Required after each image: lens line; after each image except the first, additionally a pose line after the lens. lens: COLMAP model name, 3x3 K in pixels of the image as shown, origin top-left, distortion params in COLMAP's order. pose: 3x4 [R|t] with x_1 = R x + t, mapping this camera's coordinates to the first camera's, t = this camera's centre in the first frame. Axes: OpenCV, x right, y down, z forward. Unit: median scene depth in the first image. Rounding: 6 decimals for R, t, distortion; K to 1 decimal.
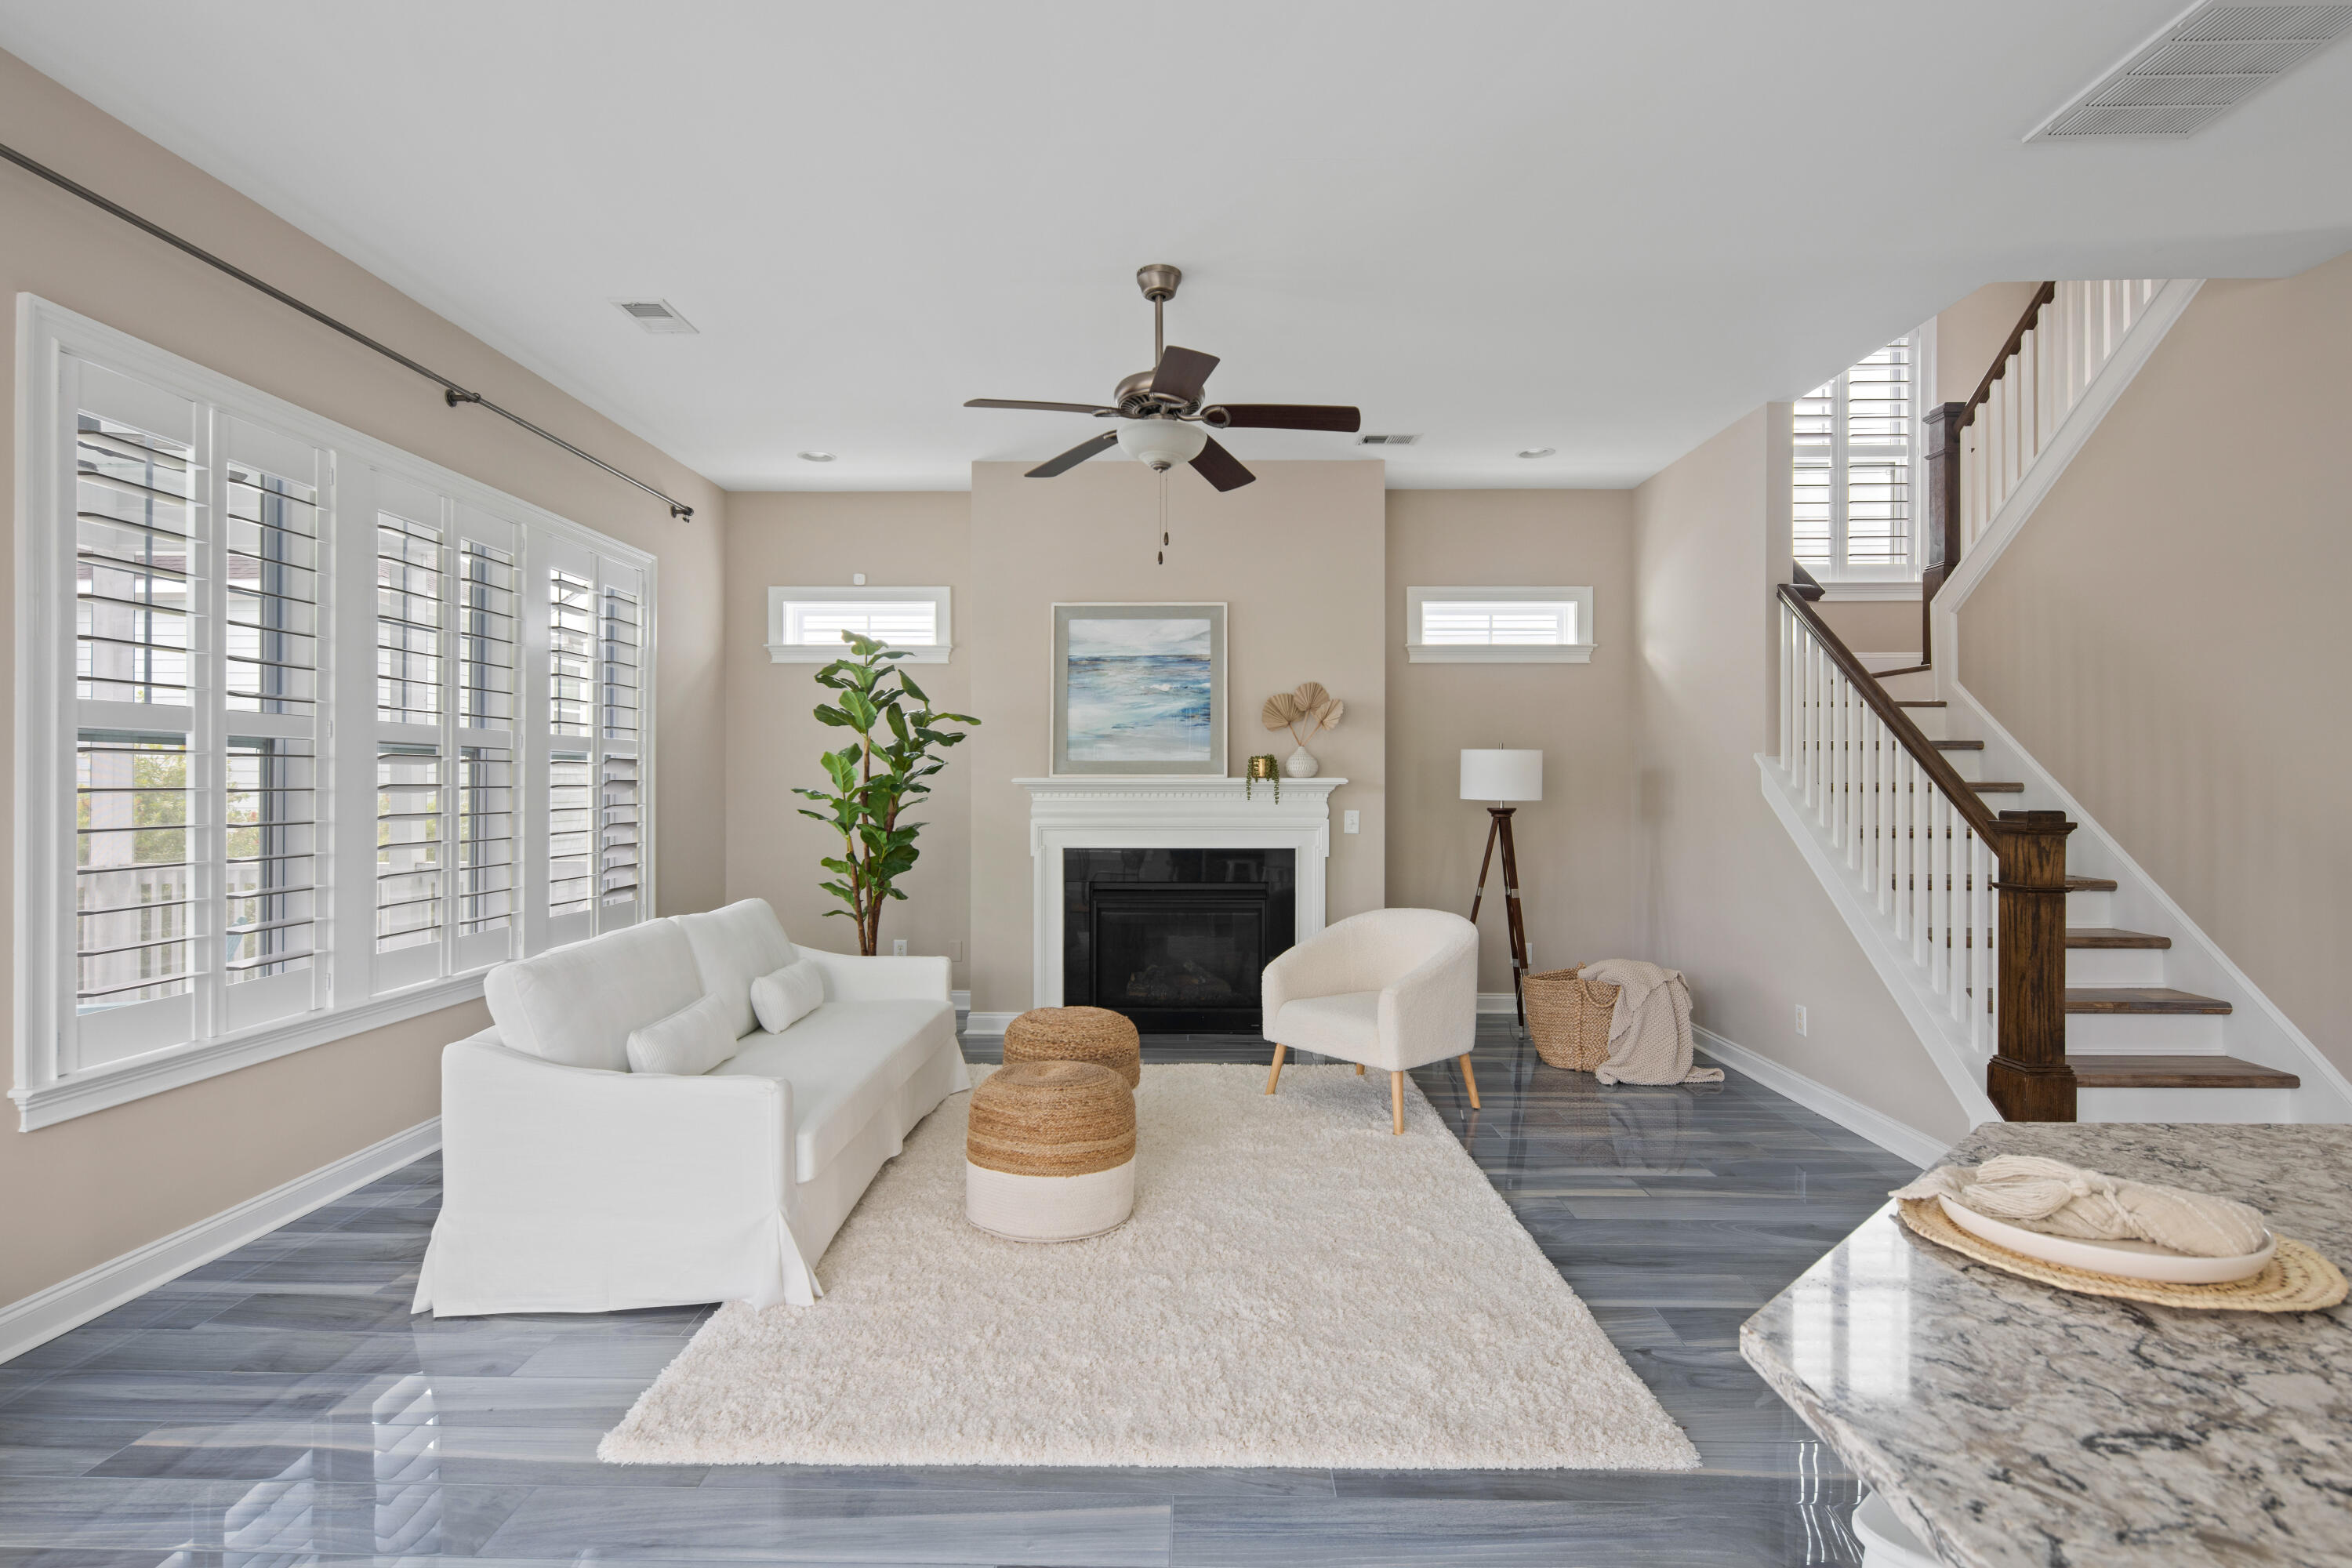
lens RADIAL K [[1163.9, 0, 1176.0], [0, 1163.9, 784.0], [0, 0, 1]] dist [0.001429, -0.000297]
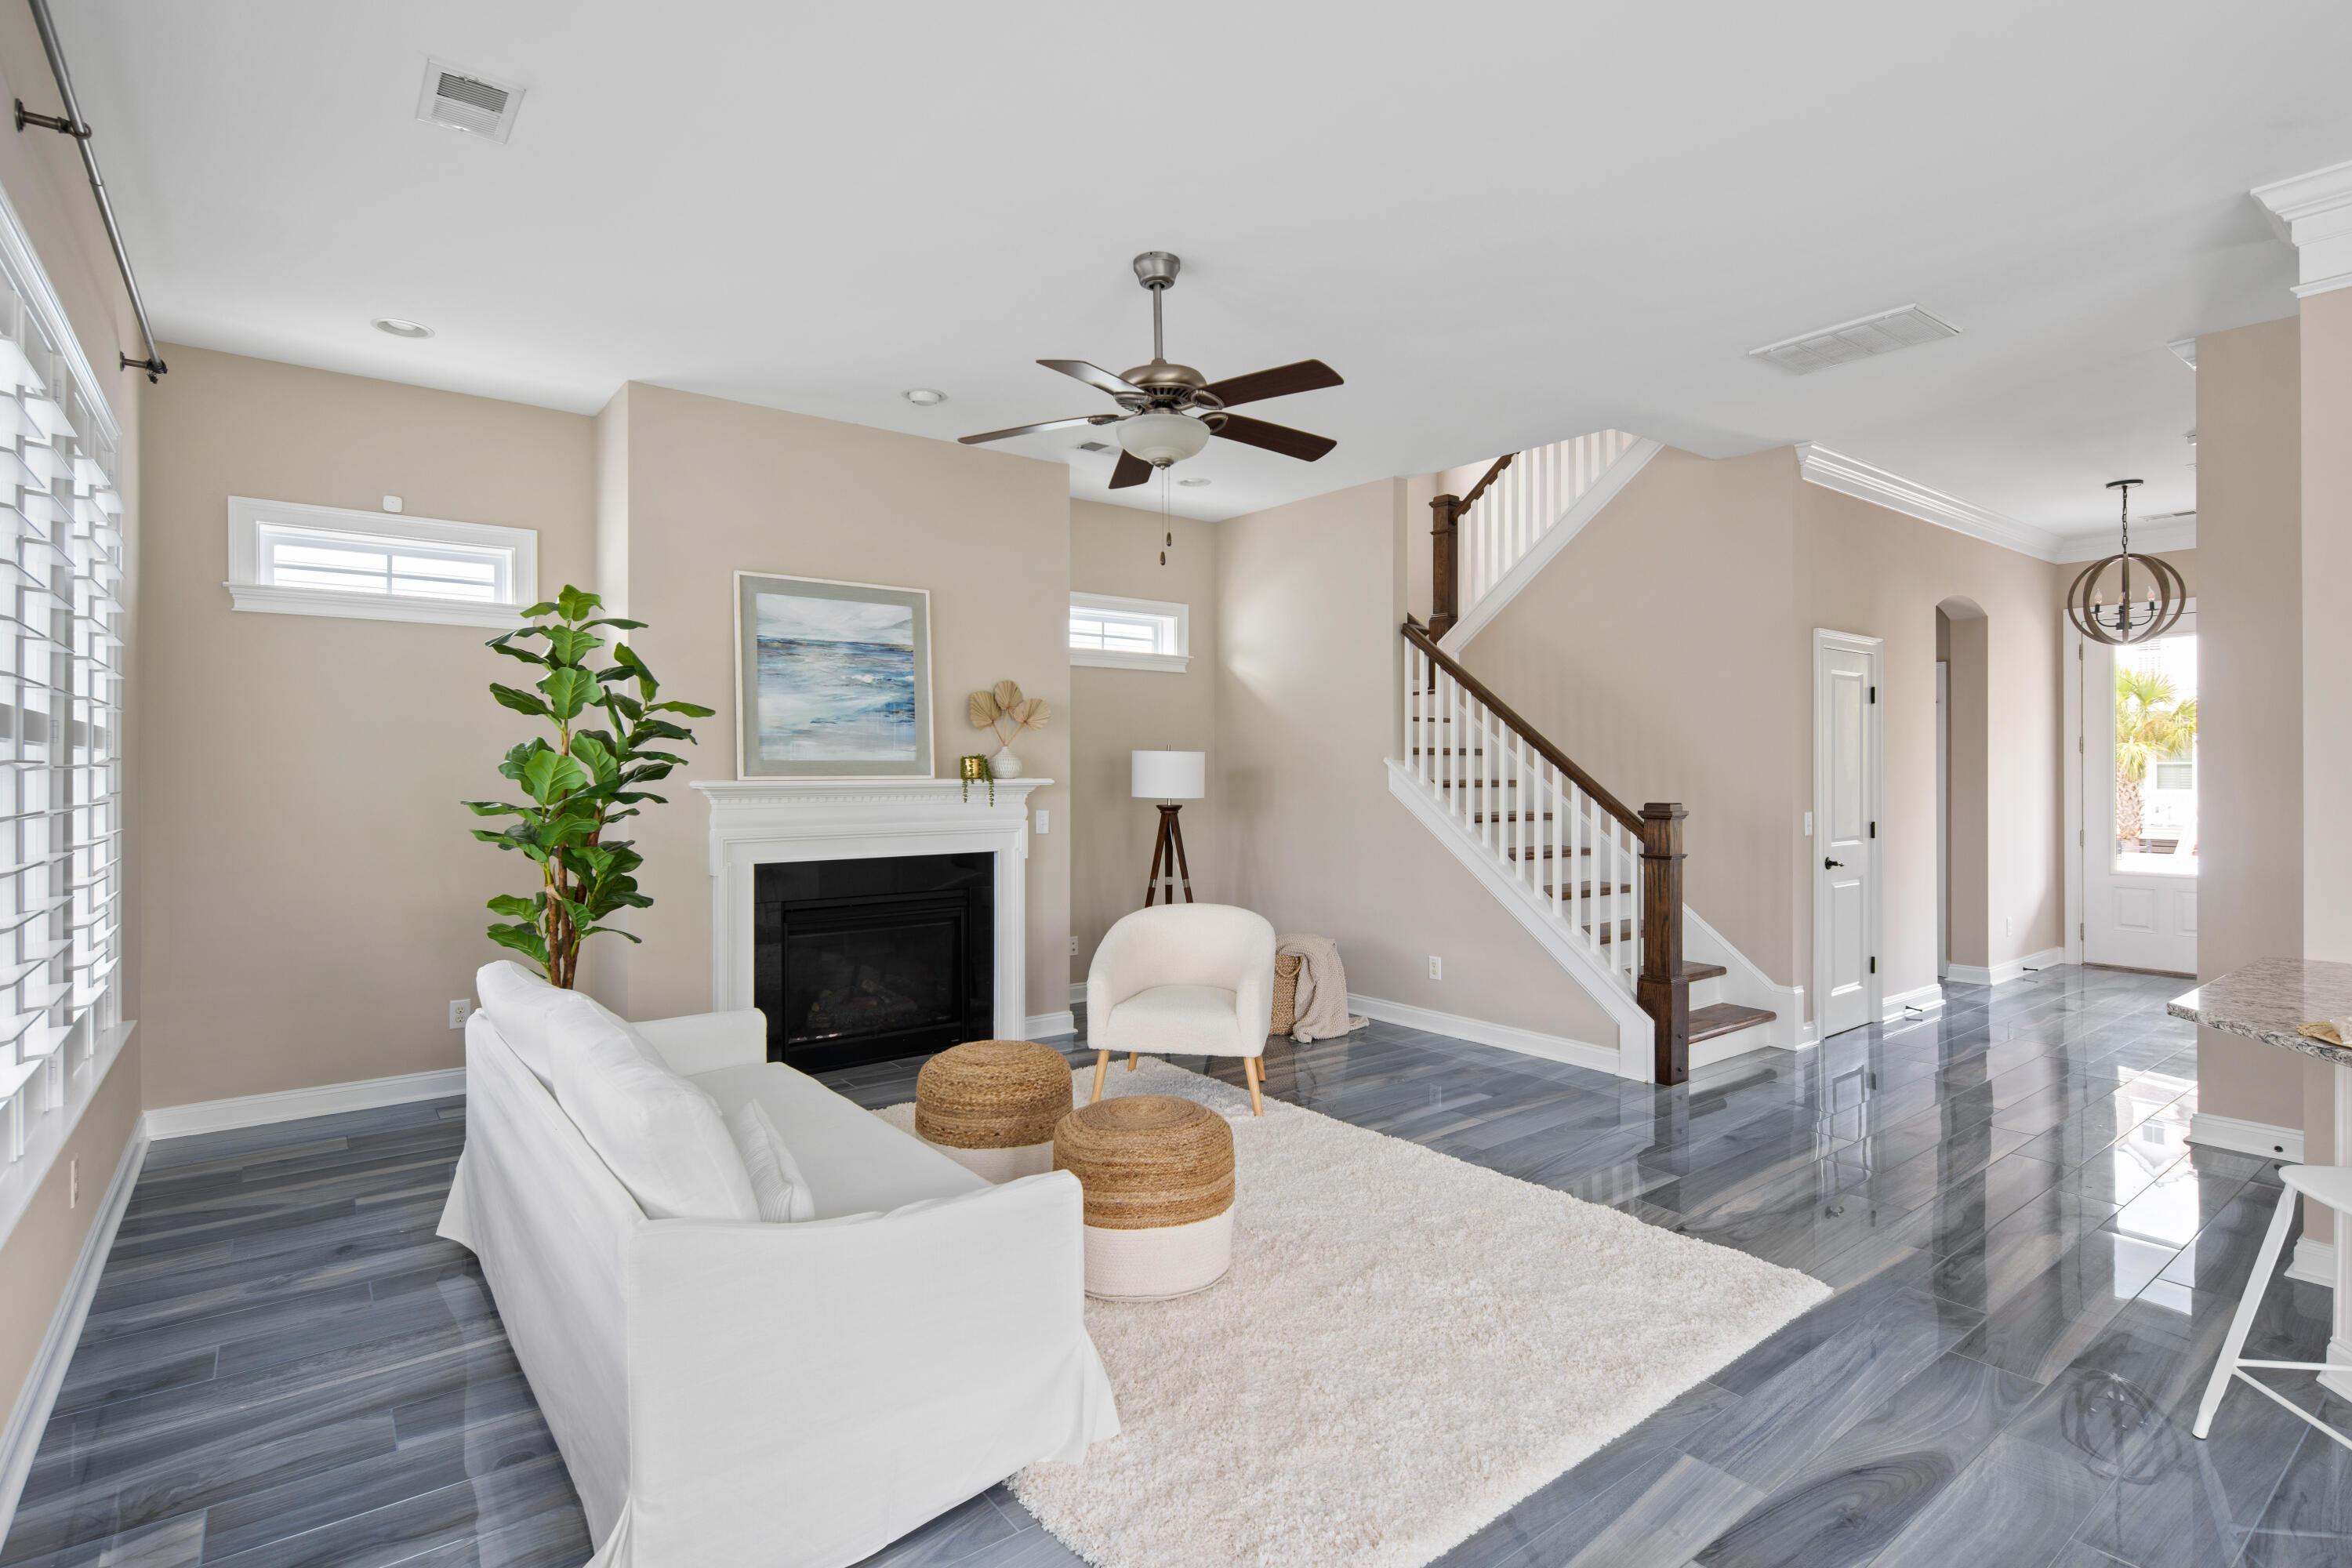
lens RADIAL K [[1149.8, 0, 1176.6], [0, 1149.8, 769.5], [0, 0, 1]] dist [0.001273, -0.000178]
pose [[0.777286, -0.001841, 0.629145, -0.387144], [0.002248, 0.999997, 0.000149, -0.012752], [-0.629143, 0.001299, 0.777288, 0.163179]]
